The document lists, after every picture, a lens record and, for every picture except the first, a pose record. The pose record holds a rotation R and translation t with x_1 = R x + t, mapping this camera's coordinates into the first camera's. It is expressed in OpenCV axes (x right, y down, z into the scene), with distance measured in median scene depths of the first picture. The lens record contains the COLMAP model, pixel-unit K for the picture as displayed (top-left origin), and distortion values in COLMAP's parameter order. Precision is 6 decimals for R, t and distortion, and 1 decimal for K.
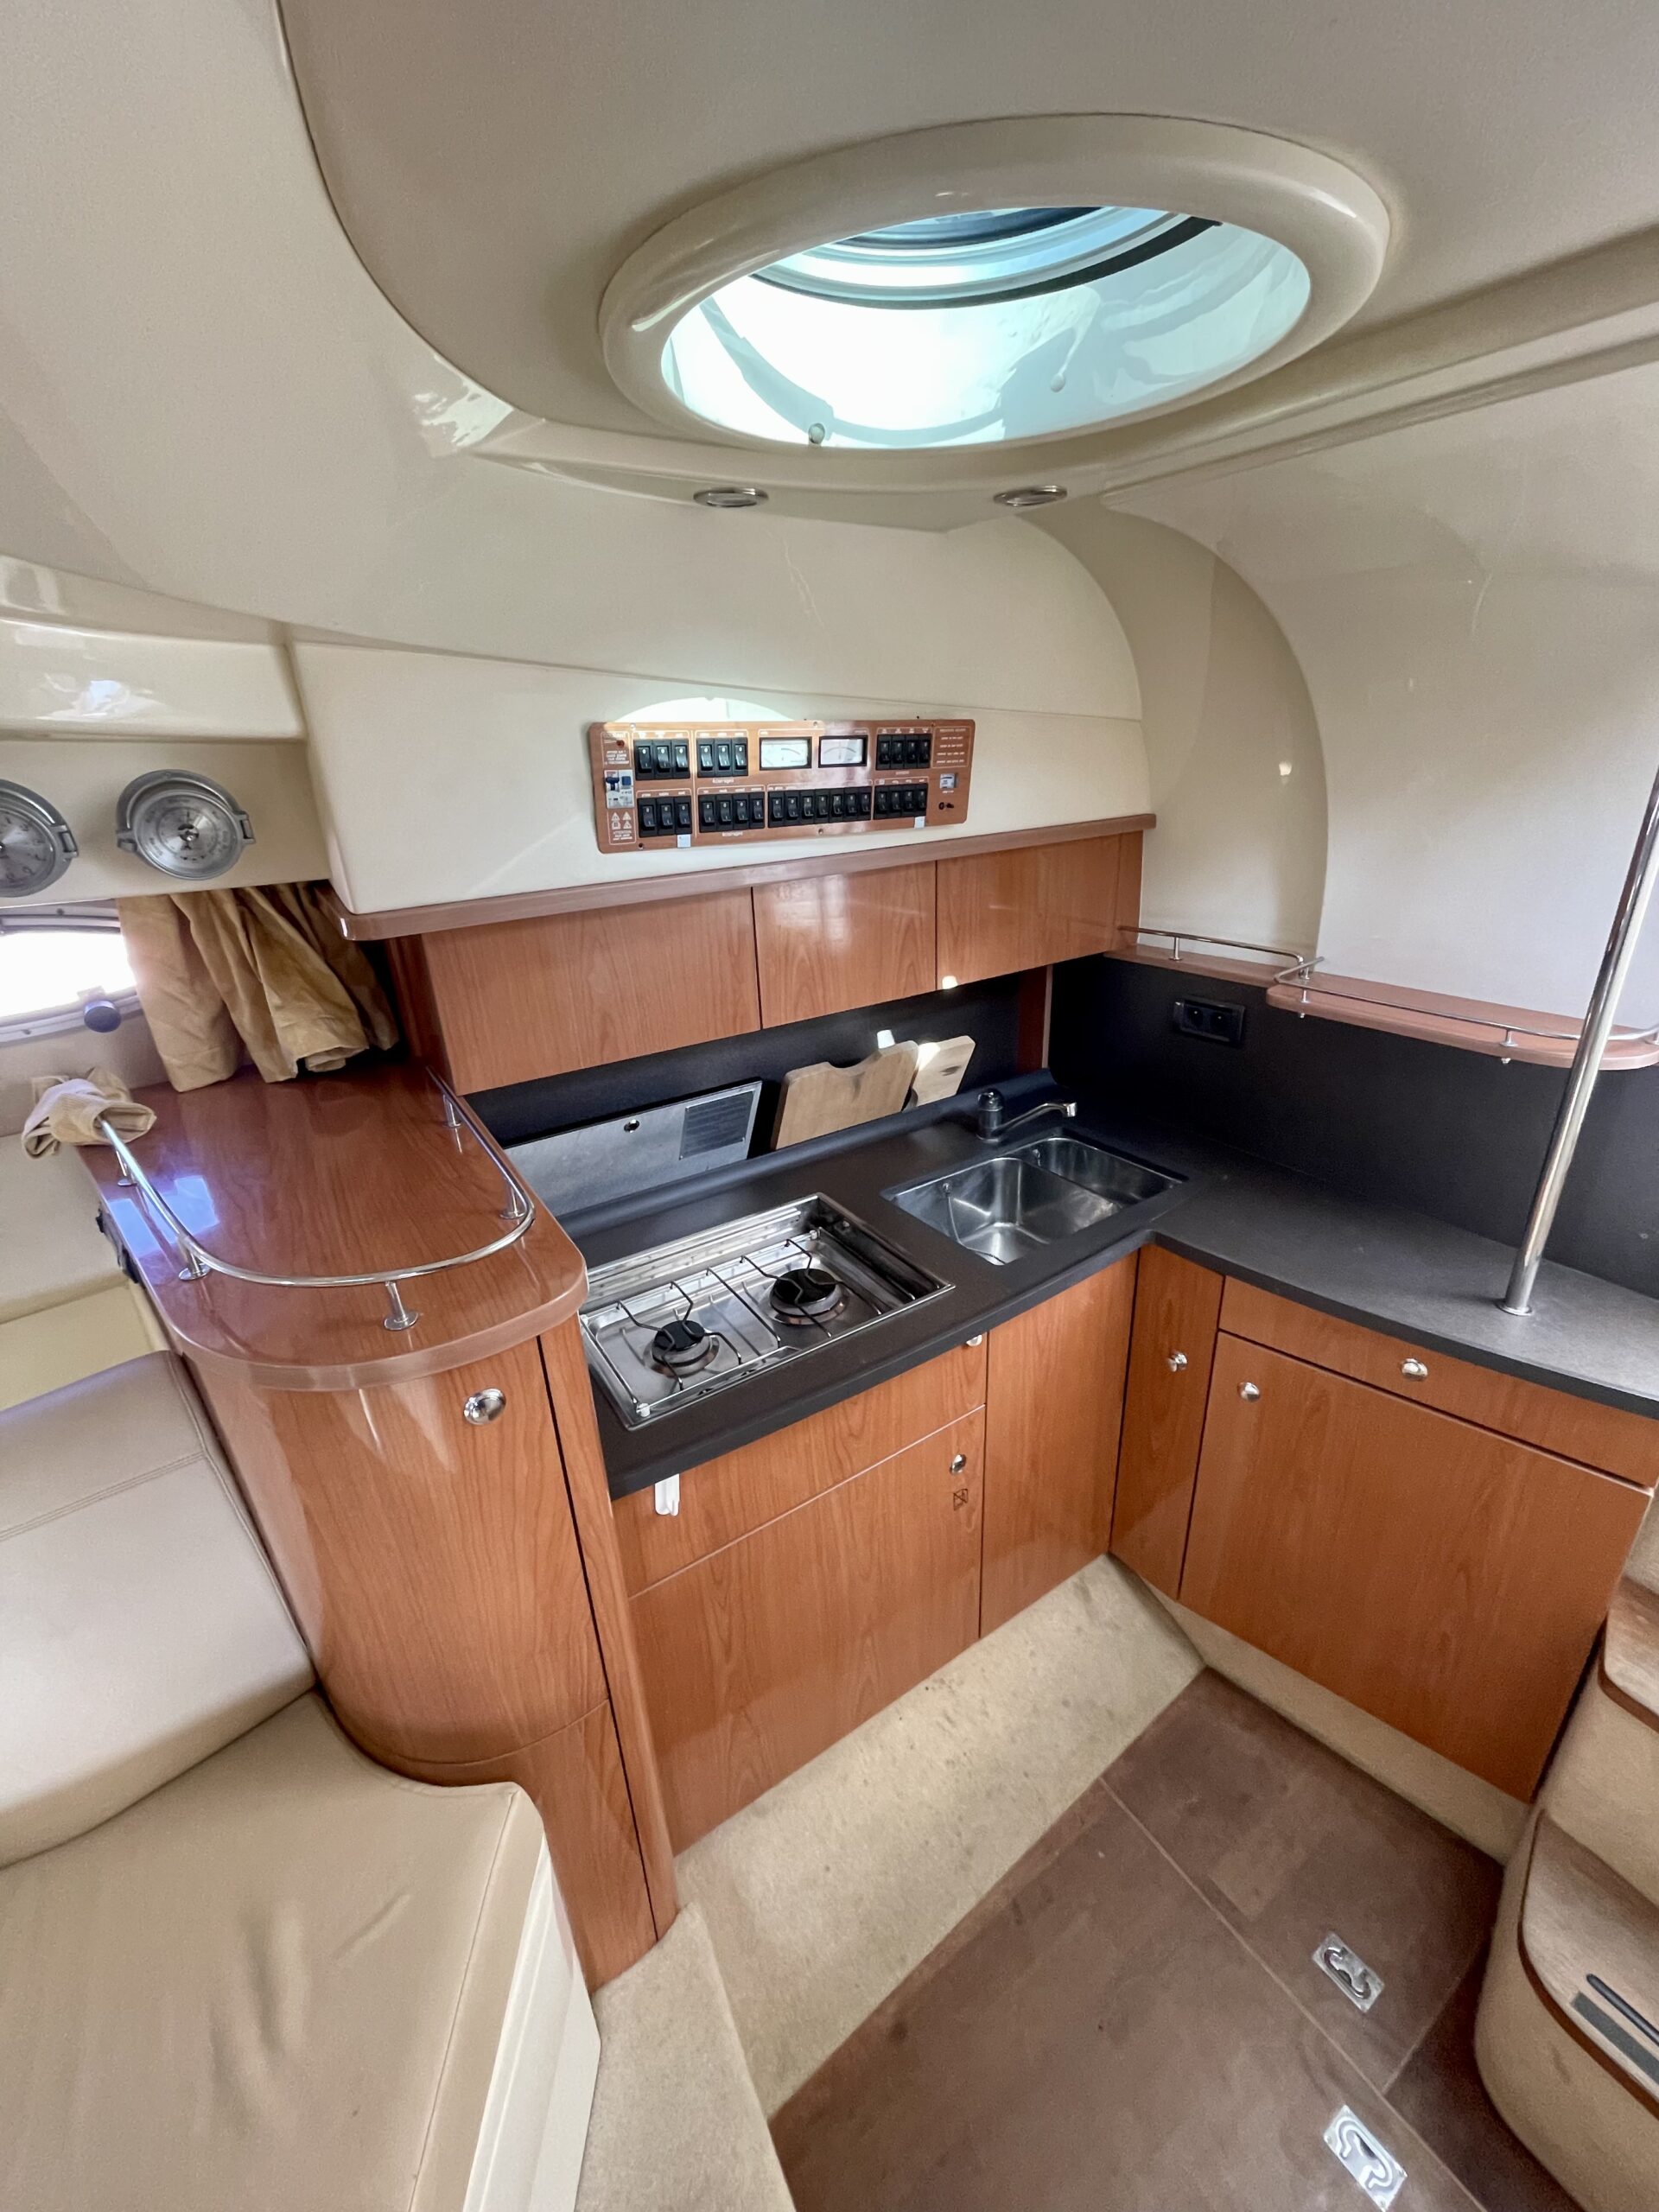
lens RADIAL K [[894.9, 0, 833.5], [0, 894.9, 1105.3], [0, 0, 1]] dist [-0.002172, 0.000367]
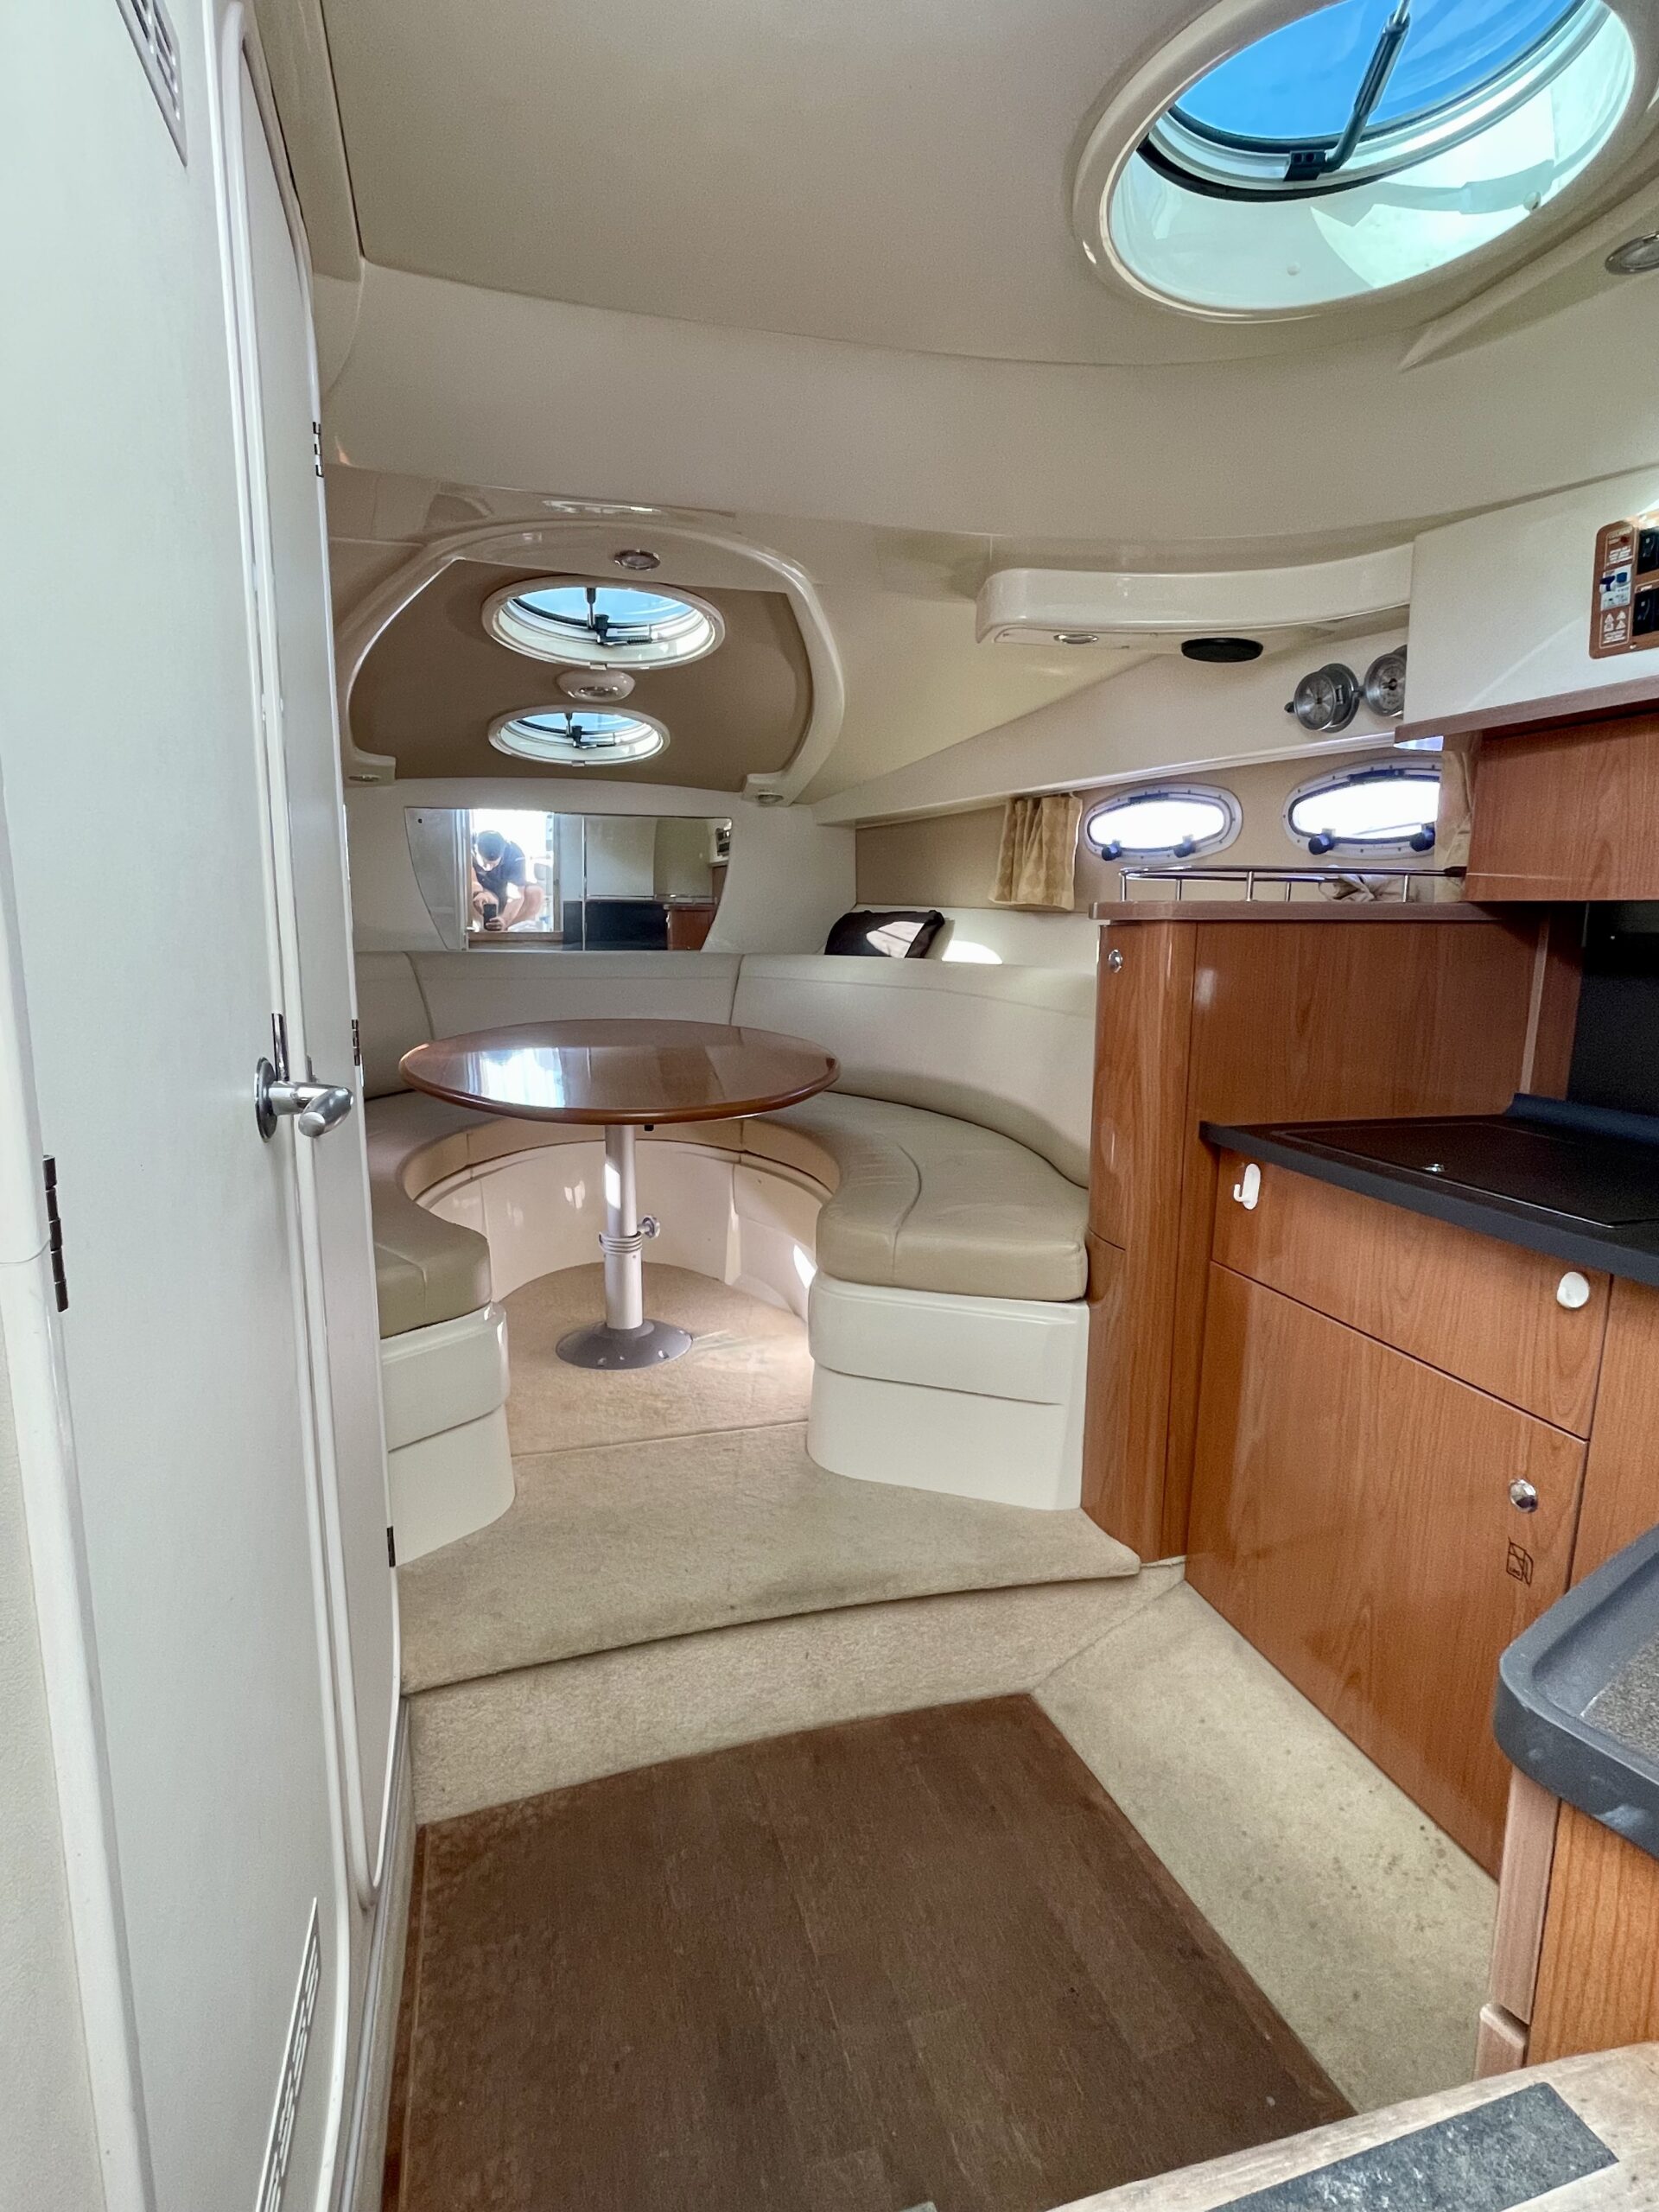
lens RADIAL K [[1077.0, 0, 813.9], [0, 1077.0, 1111.1], [0, 0, 1]] dist [-0.002246, 0.000083]
pose [[-0.306895, 0.194709, -0.931614, 1.215543], [-0.358785, 0.882964, 0.302733, 0.110345], [0.881526, 0.427157, -0.201118, 0.690603]]
